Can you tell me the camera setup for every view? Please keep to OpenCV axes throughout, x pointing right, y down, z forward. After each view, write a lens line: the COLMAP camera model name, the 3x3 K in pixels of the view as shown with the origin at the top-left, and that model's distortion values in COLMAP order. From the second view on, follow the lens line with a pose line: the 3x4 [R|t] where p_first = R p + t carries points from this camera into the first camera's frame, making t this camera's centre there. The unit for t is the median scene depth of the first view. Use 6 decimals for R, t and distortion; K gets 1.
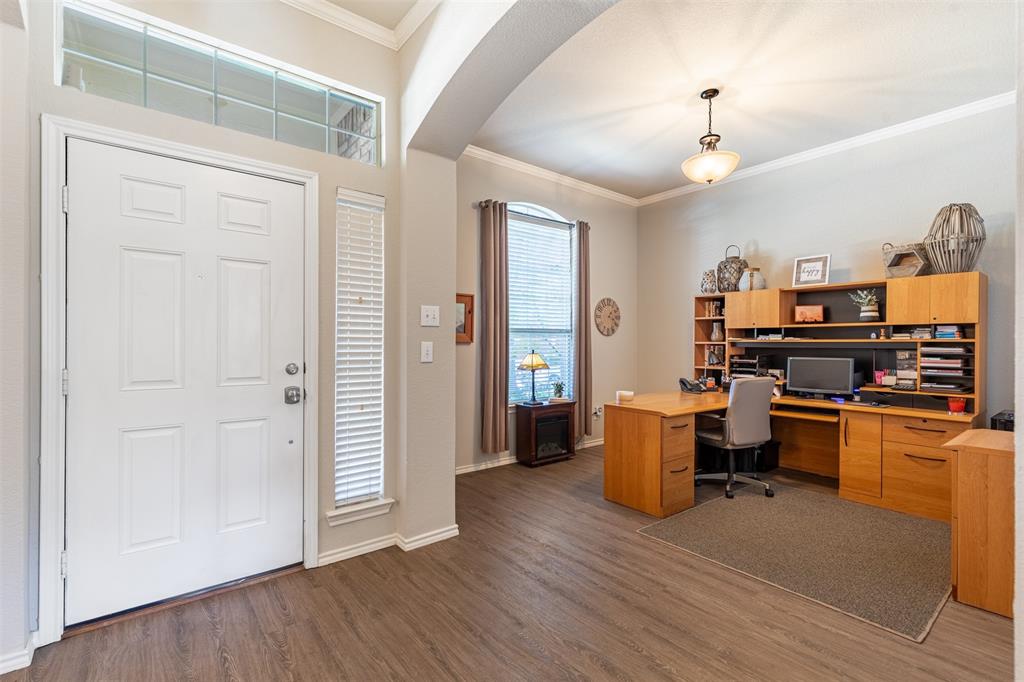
lens RADIAL K [[458.6, 0, 510.7], [0, 458.6, 343.1], [0, 0, 1]] dist [0.008860, -0.001351]
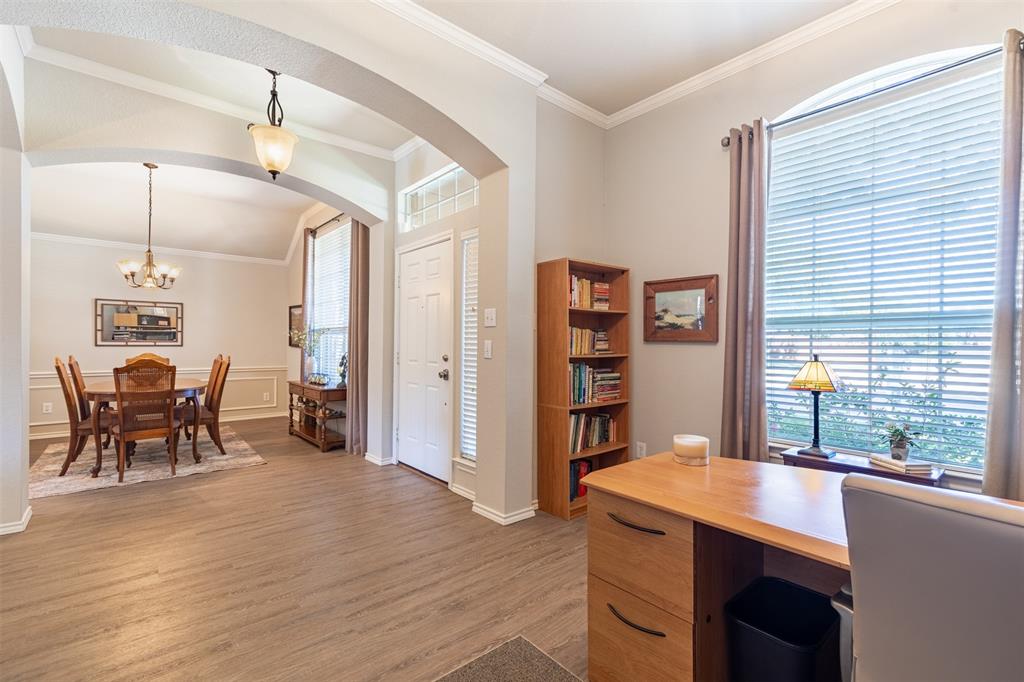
lens RADIAL K [[458.6, 0, 510.7], [0, 458.6, 343.1], [0, 0, 1]] dist [0.008860, -0.001351]
pose [[0.032345, -0.000868, -0.999476, 1.079767], [-0.005703, 0.999983, -0.001053, 0.004989], [0.999460, 0.005734, 0.032340, 1.140357]]
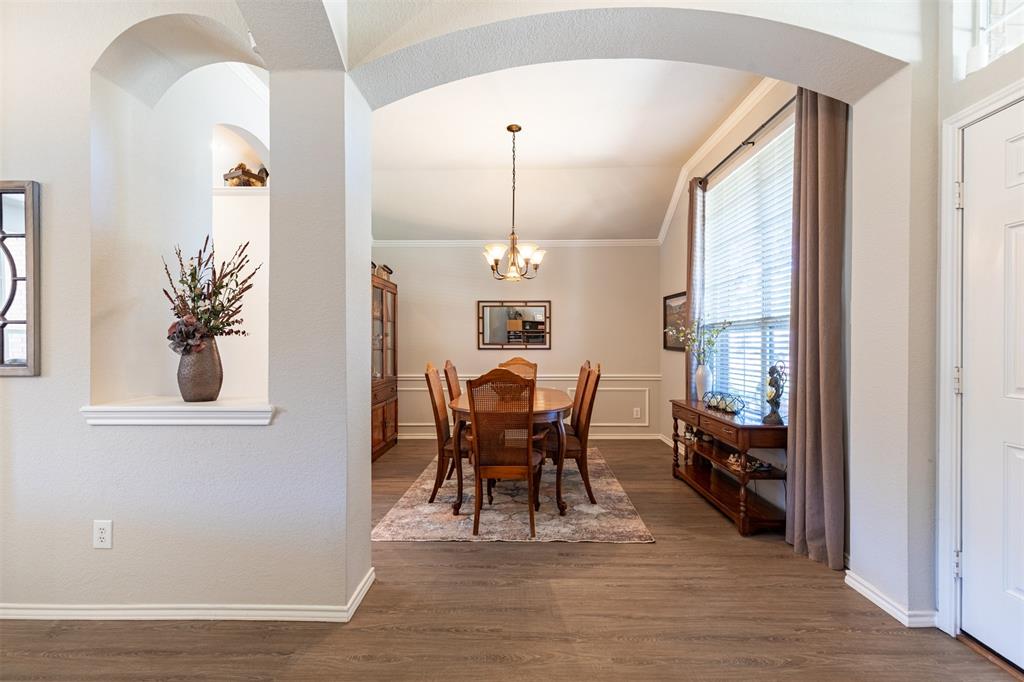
lens RADIAL K [[458.6, 0, 510.7], [0, 458.6, 343.1], [0, 0, 1]] dist [0.008860, -0.001351]
pose [[-0.638097, -0.002756, -0.769951, 0.308001], [0.000410, 0.999992, -0.003920, 0.007158], [0.769956, -0.002817, -0.638091, 0.678628]]
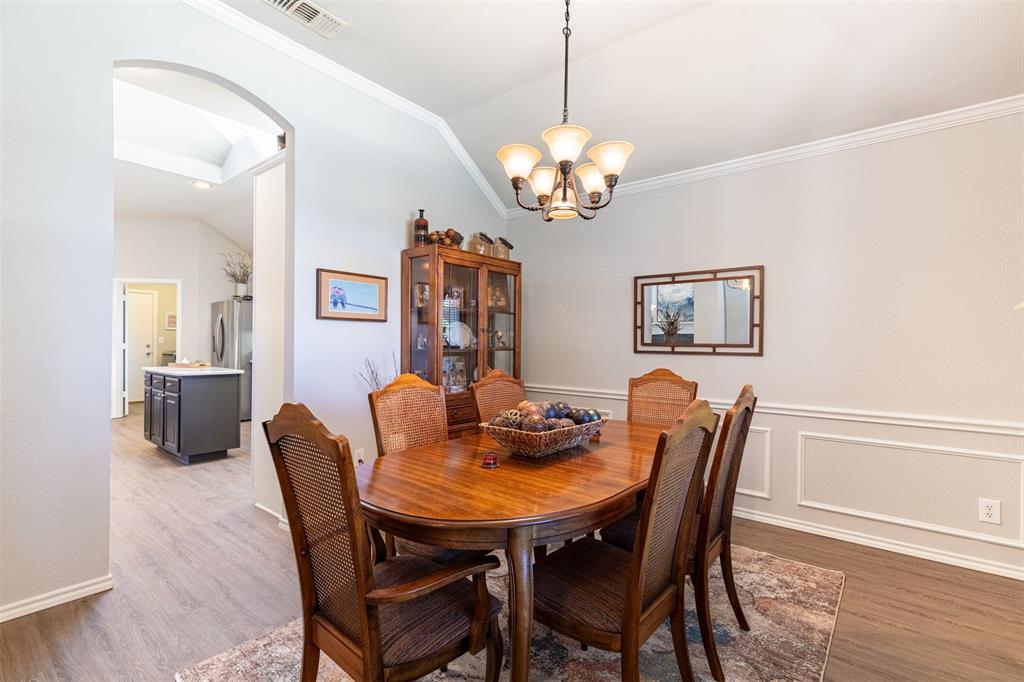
lens RADIAL K [[458.6, 0, 510.7], [0, 458.6, 343.1], [0, 0, 1]] dist [0.008860, -0.001351]
pose [[-0.975931, -0.010516, -0.217826, -0.653403], [-0.010415, 0.999944, -0.001612, 0.005142], [0.217831, 0.000696, -0.975986, 0.434667]]
